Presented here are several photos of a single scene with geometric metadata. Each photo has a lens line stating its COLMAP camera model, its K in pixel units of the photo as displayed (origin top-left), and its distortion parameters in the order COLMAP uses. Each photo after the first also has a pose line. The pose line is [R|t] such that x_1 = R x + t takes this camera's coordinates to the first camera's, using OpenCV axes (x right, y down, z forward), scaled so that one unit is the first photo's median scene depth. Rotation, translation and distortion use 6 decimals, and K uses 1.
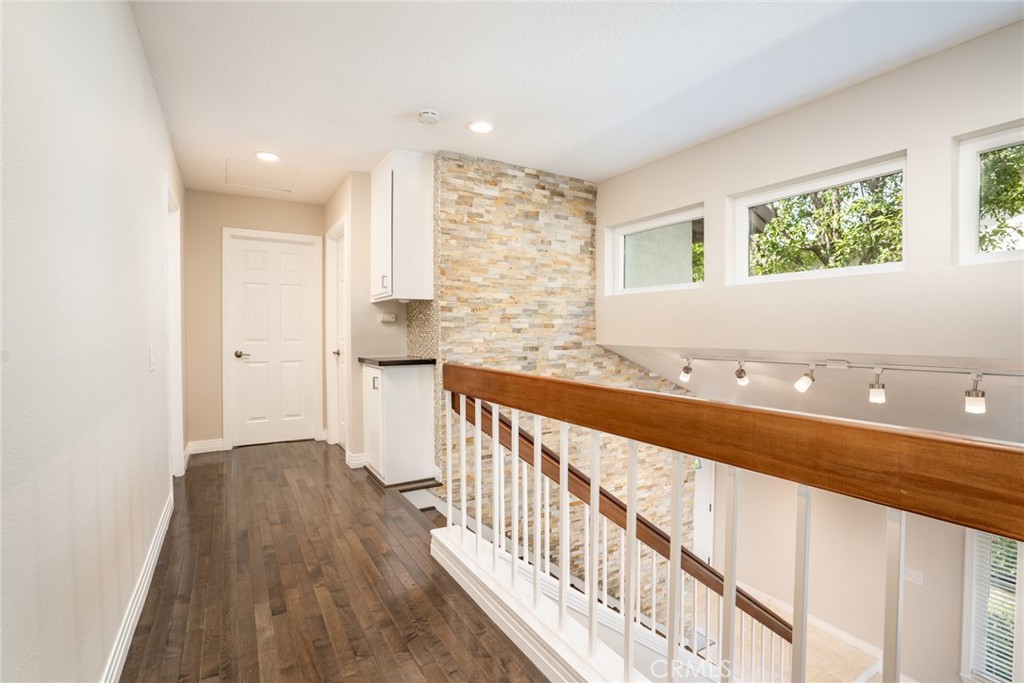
lens RADIAL K [[478.0, 0, 507.6], [0, 478.0, 338.1], [0, 0, 1]] dist [-0.045683, 0.010095]
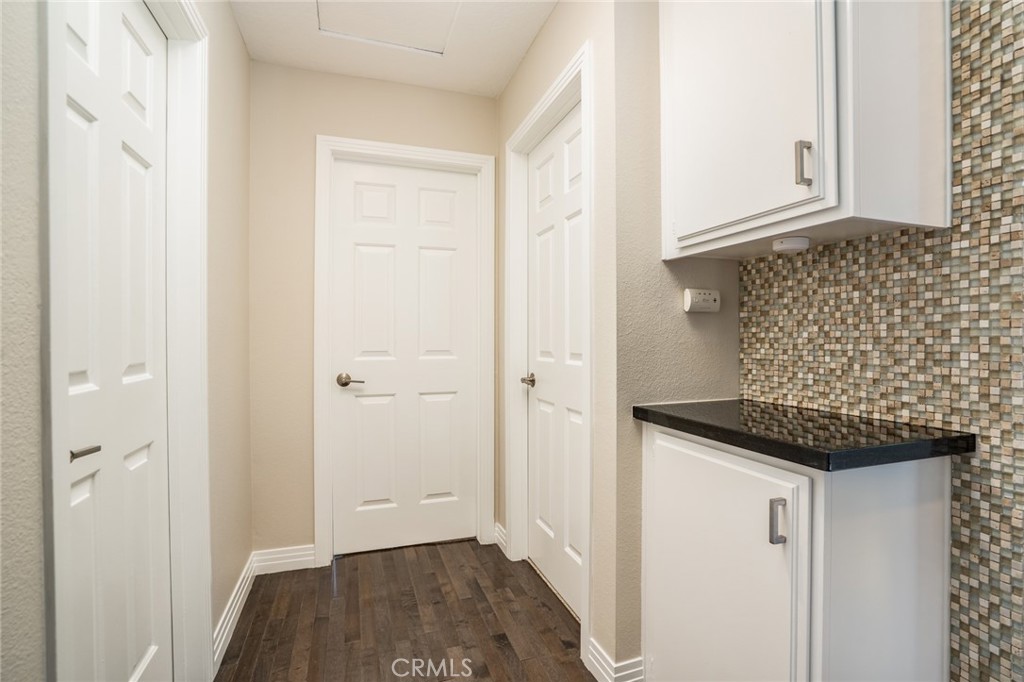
lens RADIAL K [[478.0, 0, 513.7], [0, 478.0, 339.3], [0, 0, 1]] dist [-0.045683, 0.010095]
pose [[0.977812, 0.001509, -0.209481, -0.279477], [-0.003739, 0.999941, -0.010247, -0.006109], [0.209453, 0.010803, 0.977759, 0.529309]]
